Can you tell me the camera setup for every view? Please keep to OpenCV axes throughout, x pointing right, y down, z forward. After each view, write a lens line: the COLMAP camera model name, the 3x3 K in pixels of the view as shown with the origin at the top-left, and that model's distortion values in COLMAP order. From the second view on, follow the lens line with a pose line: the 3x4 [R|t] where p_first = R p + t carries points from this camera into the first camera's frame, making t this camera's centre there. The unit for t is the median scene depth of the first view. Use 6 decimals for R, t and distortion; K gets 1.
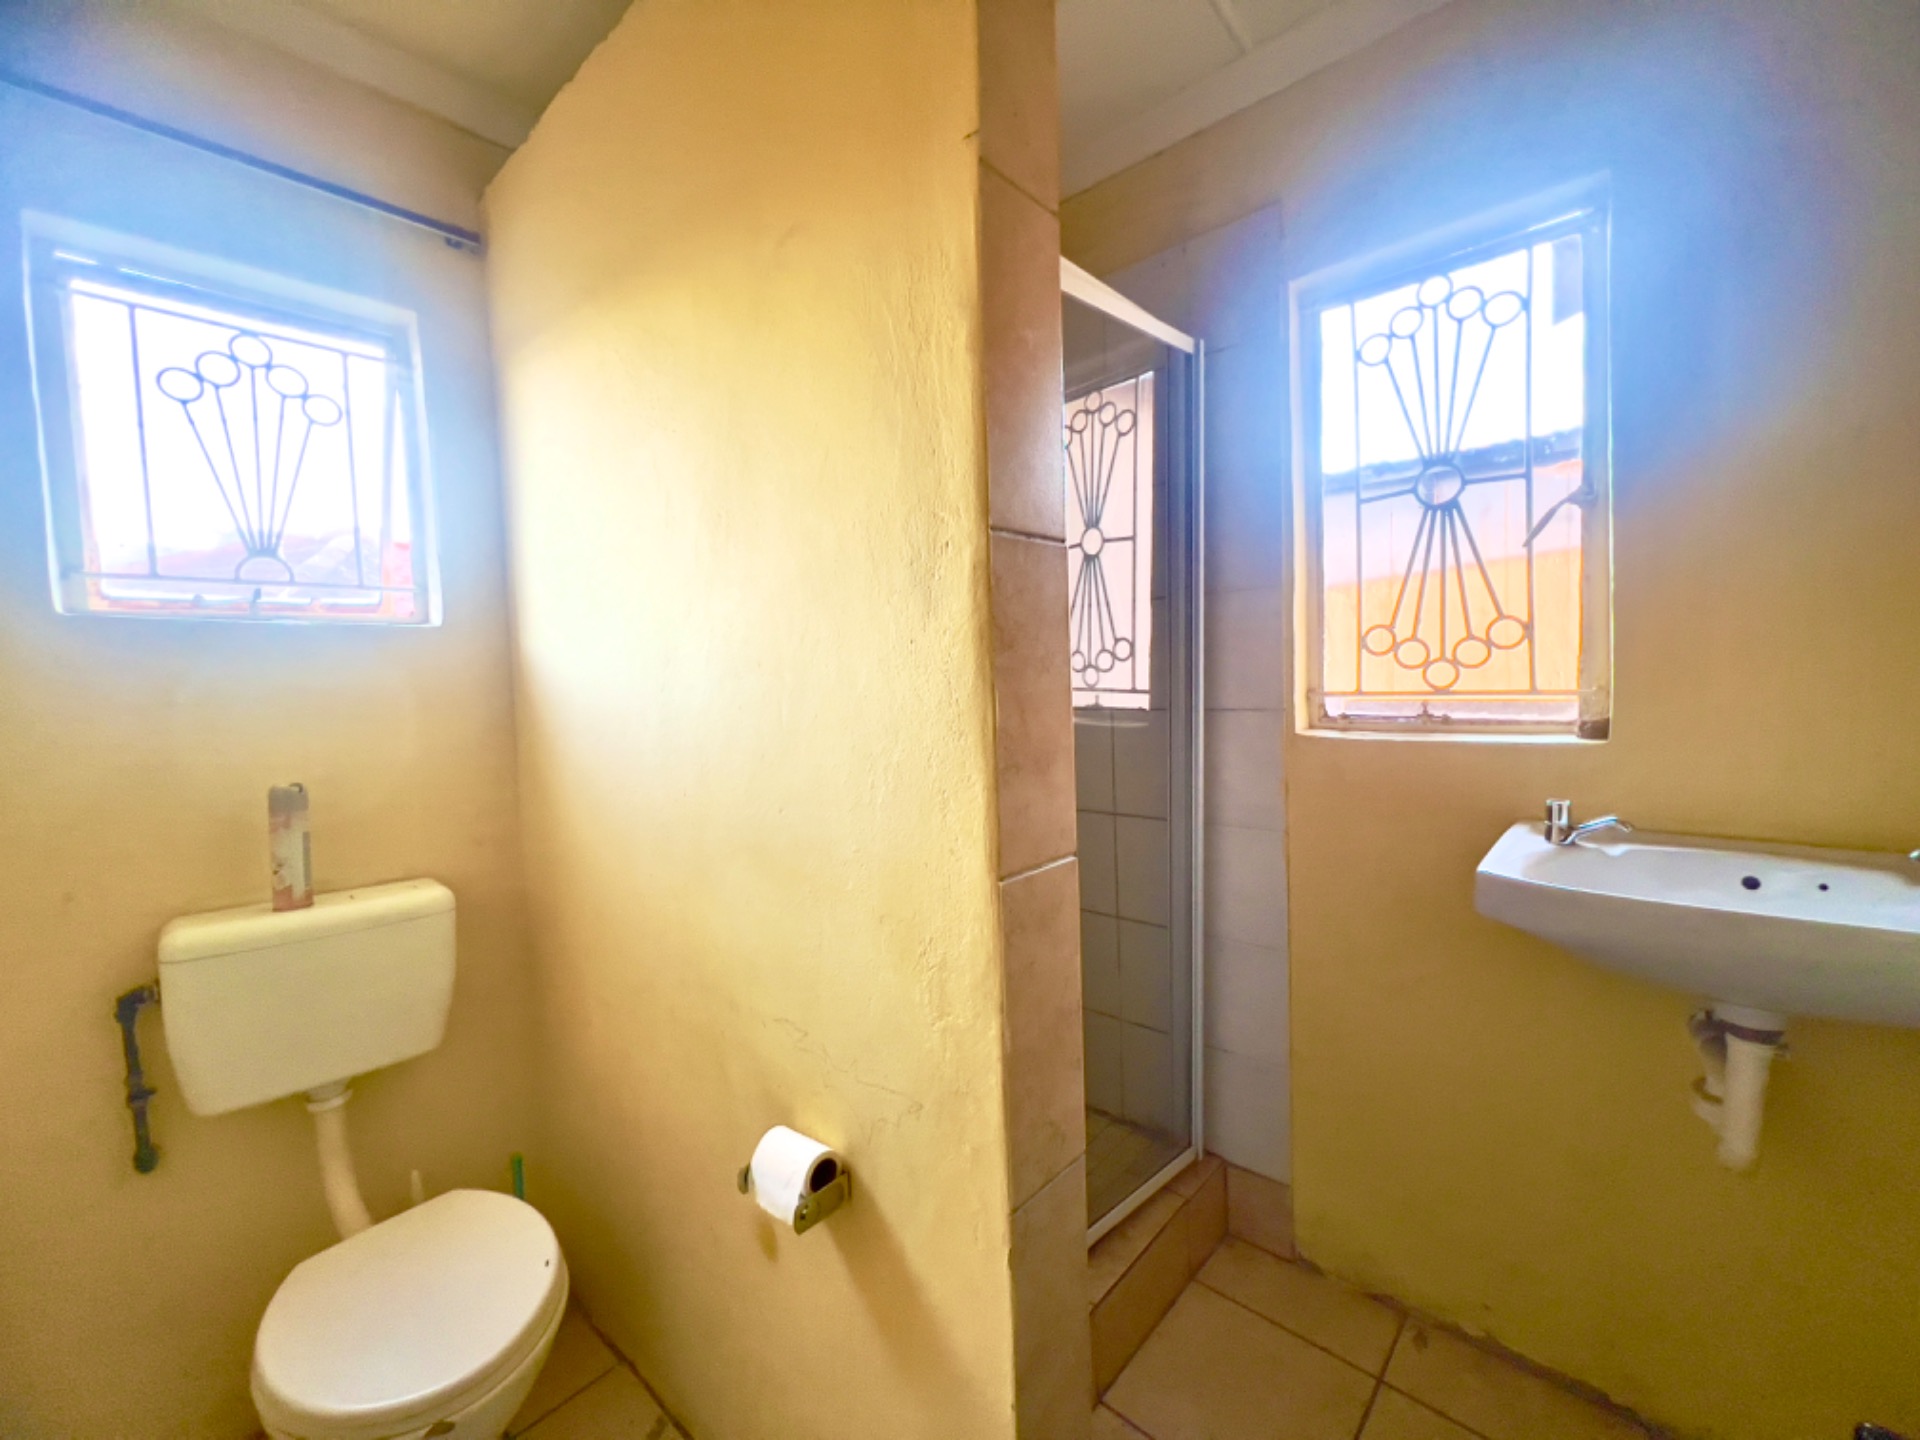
lens RADIAL K [[771.0, 0, 961.8], [0, 771.0, 717.6], [0, 0, 1]] dist [0.000089, 0.000736]
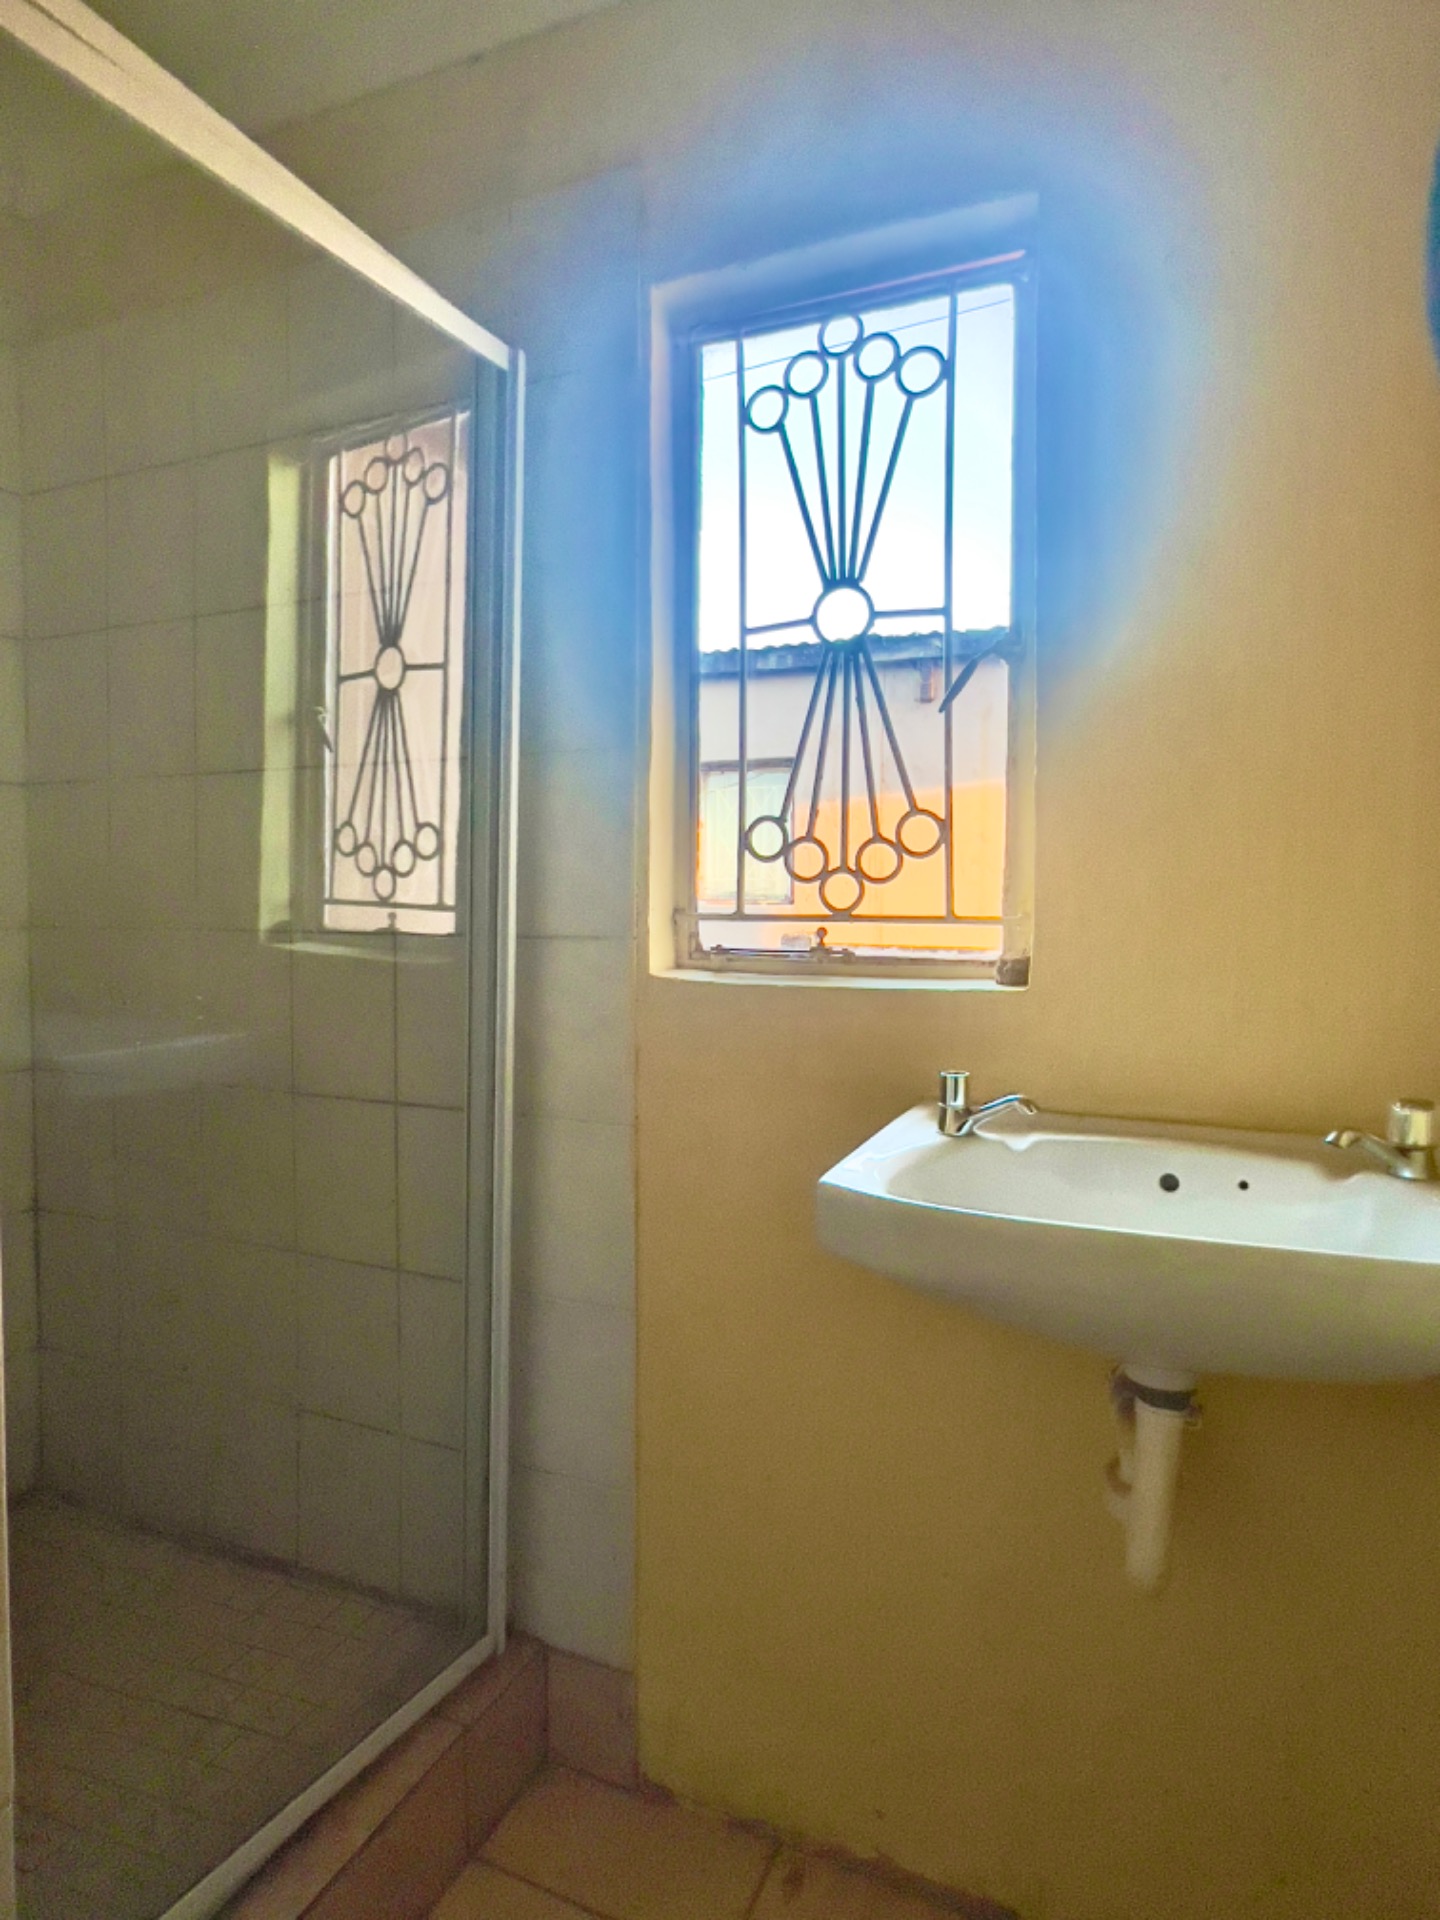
lens RADIAL K [[1066.2, 0, 719.7], [0, 1066.2, 955.0], [0, 0, 1]] dist [-0.001287, 0.001789]
pose [[0.950735, 0.026083, 0.308904, 0.216470], [-0.021481, 0.999602, -0.018289, 0.019940], [-0.309258, 0.010753, 0.950917, 0.125694]]
